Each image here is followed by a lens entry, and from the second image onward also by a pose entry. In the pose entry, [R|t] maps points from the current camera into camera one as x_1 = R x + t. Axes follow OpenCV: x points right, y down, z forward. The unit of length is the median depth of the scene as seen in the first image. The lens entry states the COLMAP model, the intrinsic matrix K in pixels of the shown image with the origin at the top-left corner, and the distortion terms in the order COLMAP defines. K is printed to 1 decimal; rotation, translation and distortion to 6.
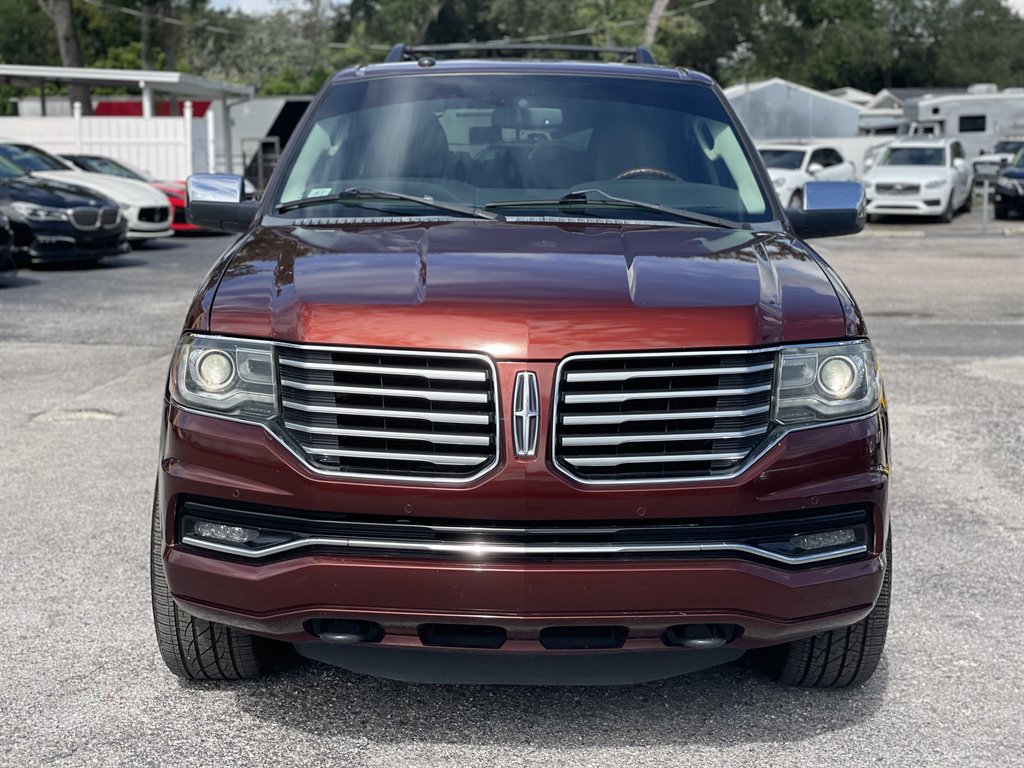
lens RADIAL K [[1512.3, 0, 492.2], [0, 1512.3, 366.7], [0, 0, 1]] dist [0.095444, 0.000000]
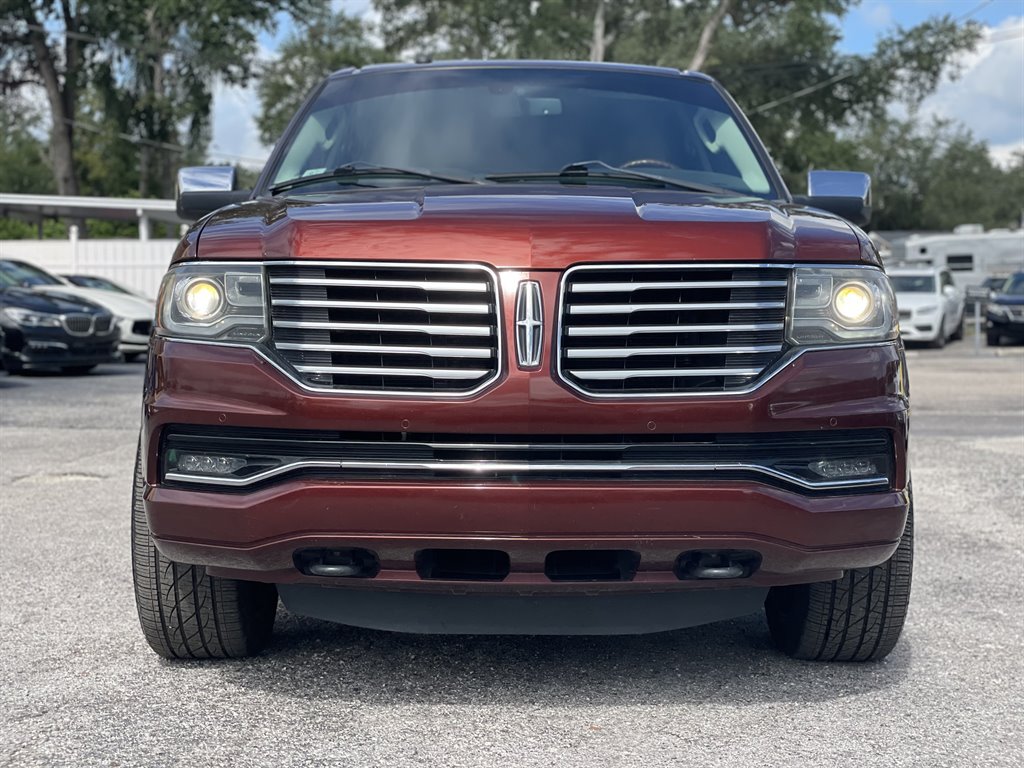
lens RADIAL K [[1512.3, 0, 503.1], [0, 1512.3, 367.6], [0, 0, 1]] dist [0.095444, 0.000000]
pose [[0.999934, -0.003278, 0.011007, -0.003022], [0.004326, 0.995309, -0.096648, 0.098860], [-0.010639, 0.096689, 0.995258, 0.037517]]
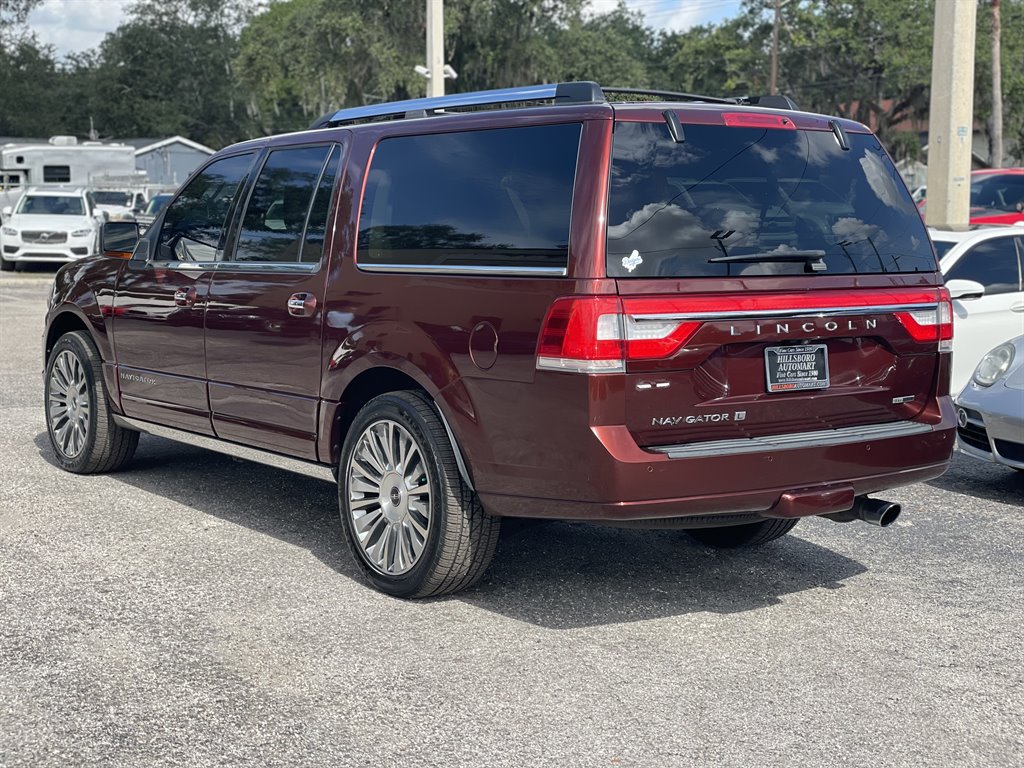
lens RADIAL K [[1512.3, 0, 482.0], [0, 1512.3, 367.8], [0, 0, 1]] dist [0.095444, 0.000000]
pose [[0.825207, -0.049046, 0.562697, -0.455615], [0.066162, 0.997758, -0.010061, -0.009862], [-0.560942, 0.045531, 0.826602, 0.072655]]
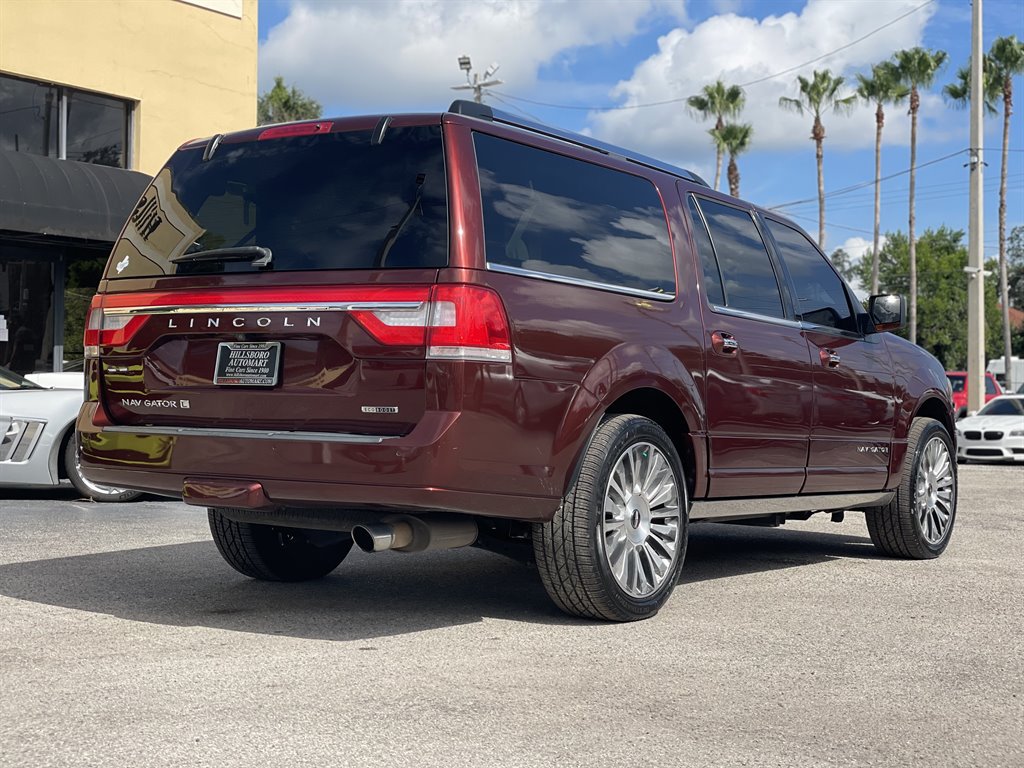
lens RADIAL K [[1512.3, 0, 507.9], [0, 1512.3, 380.1], [0, 0, 1]] dist [0.095444, 0.000000]
pose [[0.811996, 0.007333, -0.583617, 1.081448], [-0.087324, 0.990193, -0.109054, 0.104863], [0.577094, 0.139515, 0.804673, 0.072626]]
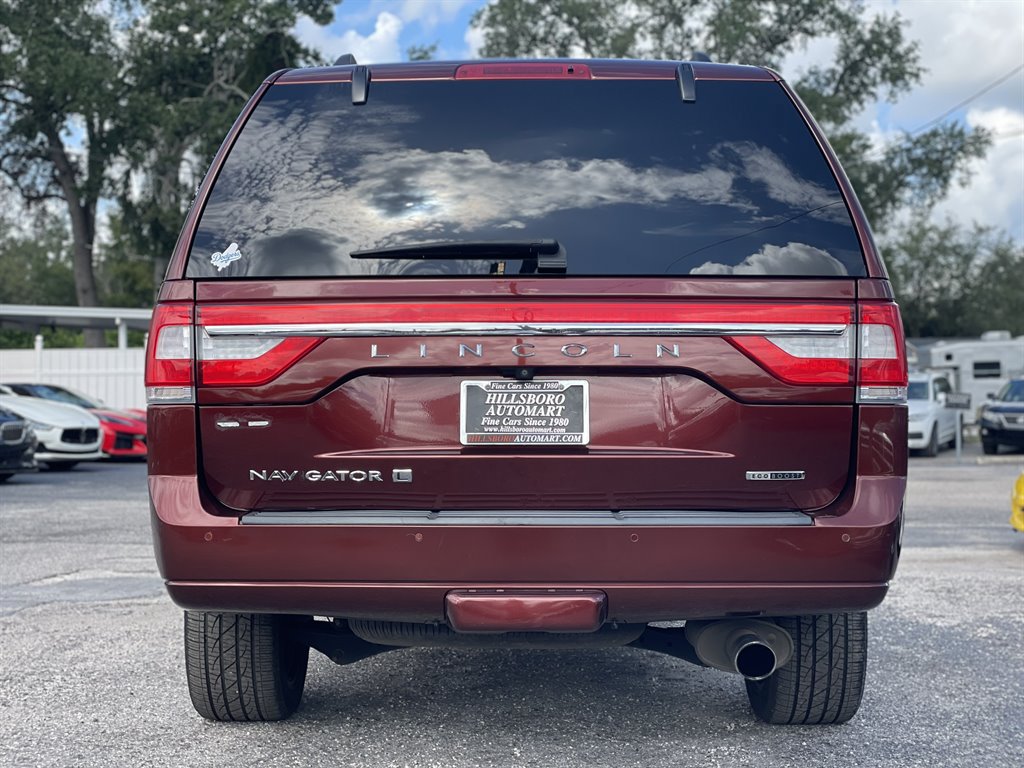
lens RADIAL K [[1512.3, 0, 487.5], [0, 1512.3, 361.5], [0, 0, 1]] dist [0.095444, 0.000000]
pose [[0.999416, -0.005850, -0.033656, 0.321845], [-0.000005, 0.985203, -0.171389, 0.091780], [0.034160, 0.171289, 0.984628, 0.117325]]
